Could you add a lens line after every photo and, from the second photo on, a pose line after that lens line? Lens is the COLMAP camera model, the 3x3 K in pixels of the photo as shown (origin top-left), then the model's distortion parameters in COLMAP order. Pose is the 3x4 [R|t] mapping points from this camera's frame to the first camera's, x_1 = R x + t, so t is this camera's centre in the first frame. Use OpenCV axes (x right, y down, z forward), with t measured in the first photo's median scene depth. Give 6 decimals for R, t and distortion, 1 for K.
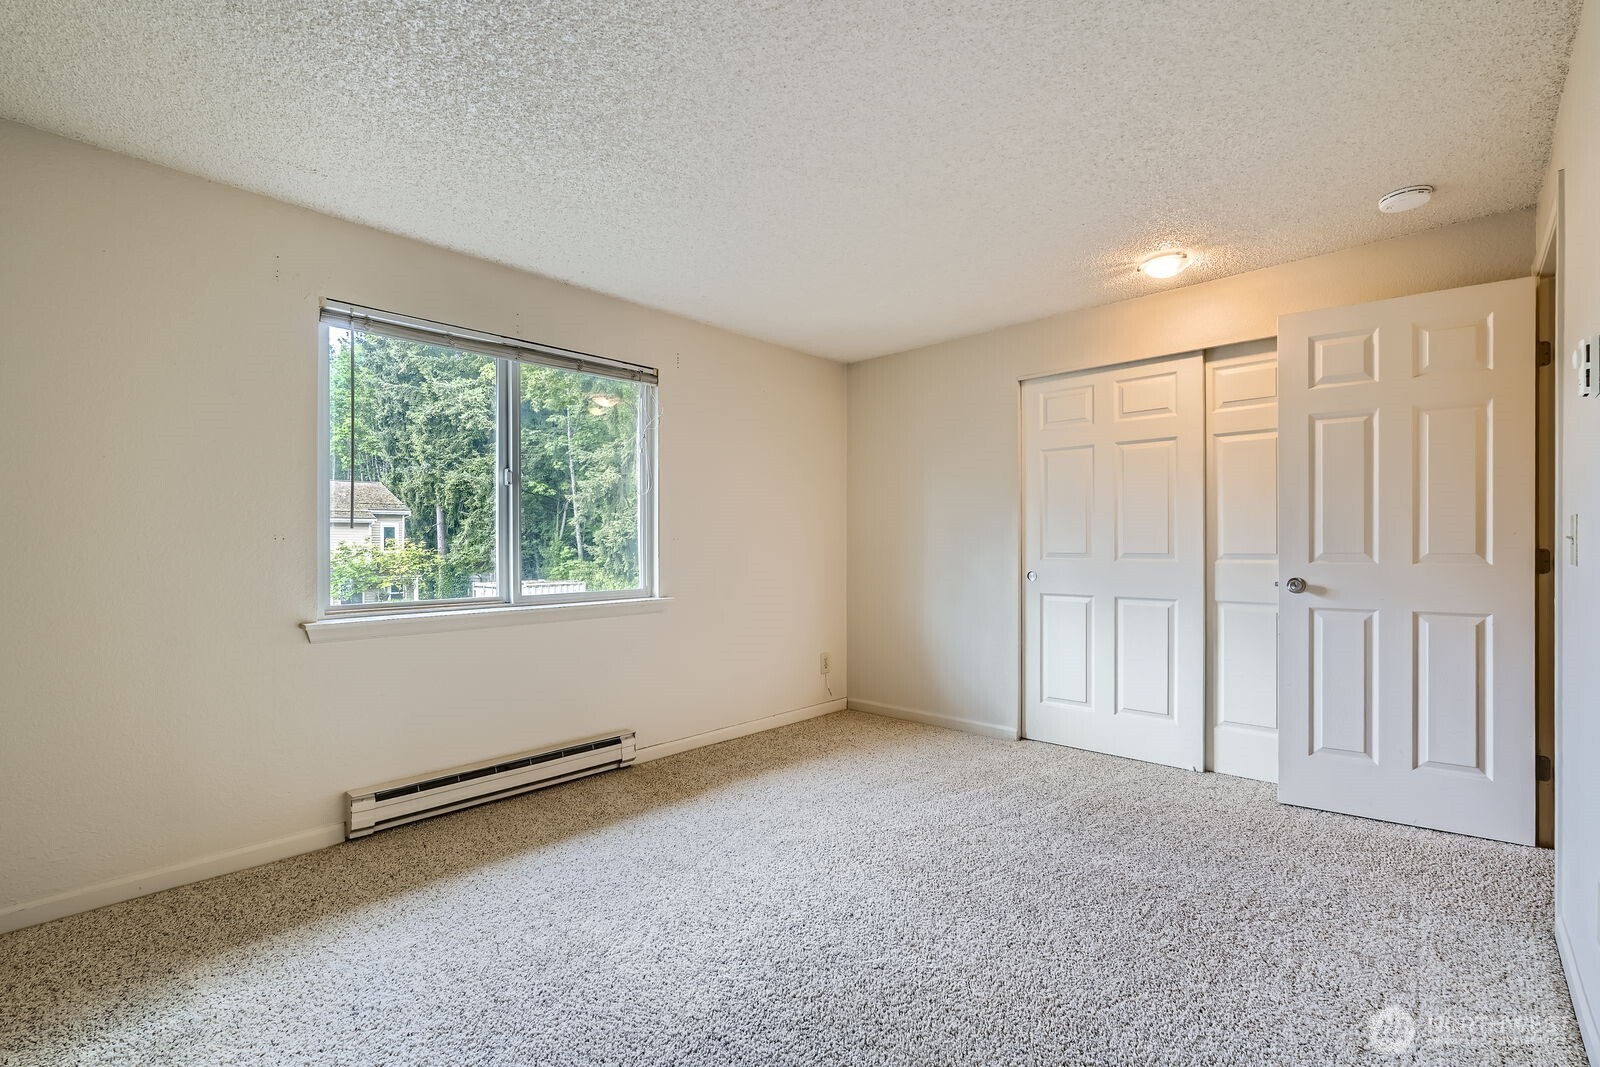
lens RADIAL K [[697.6, 0, 800.2], [0, 697.6, 545.8], [0, 0, 1]] dist [-0.017986, 0.009676]
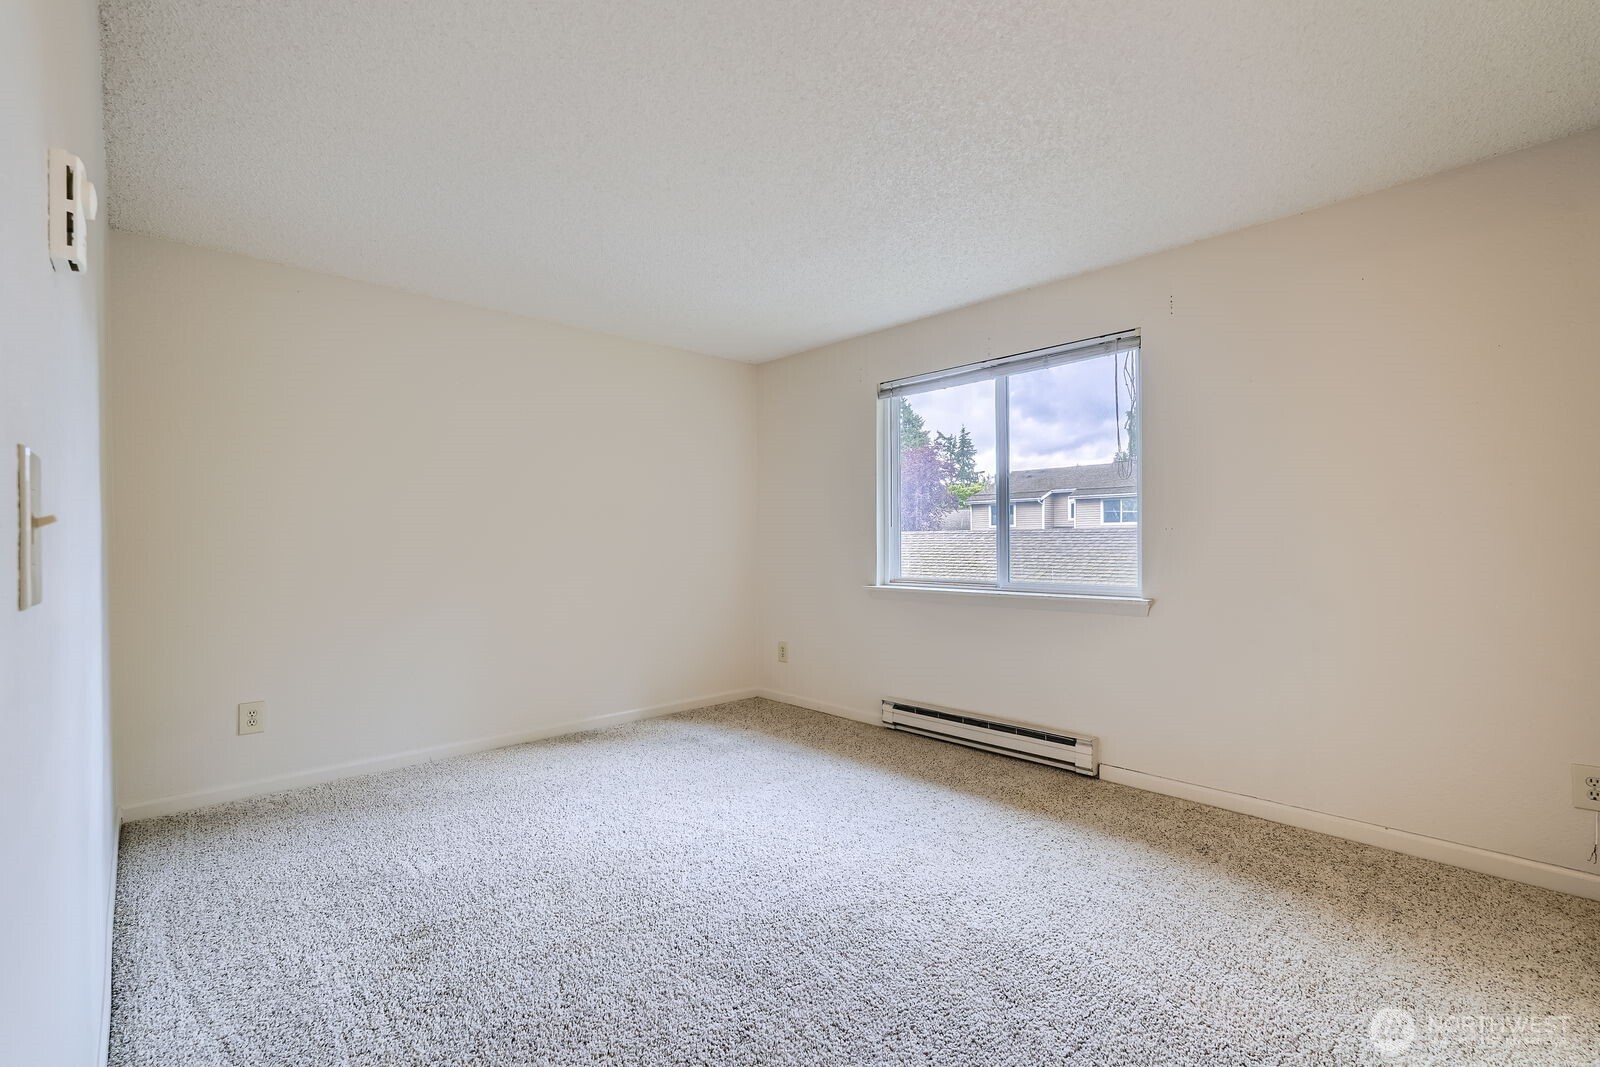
lens RADIAL K [[697.6, 0, 800.2], [0, 697.6, 545.8], [0, 0, 1]] dist [-0.017986, 0.009676]
pose [[-0.079563, 0.007084, -0.996805, 0.777650], [0.013397, 0.999892, 0.006037, -0.001420], [0.996740, -0.012874, -0.079649, 0.763459]]
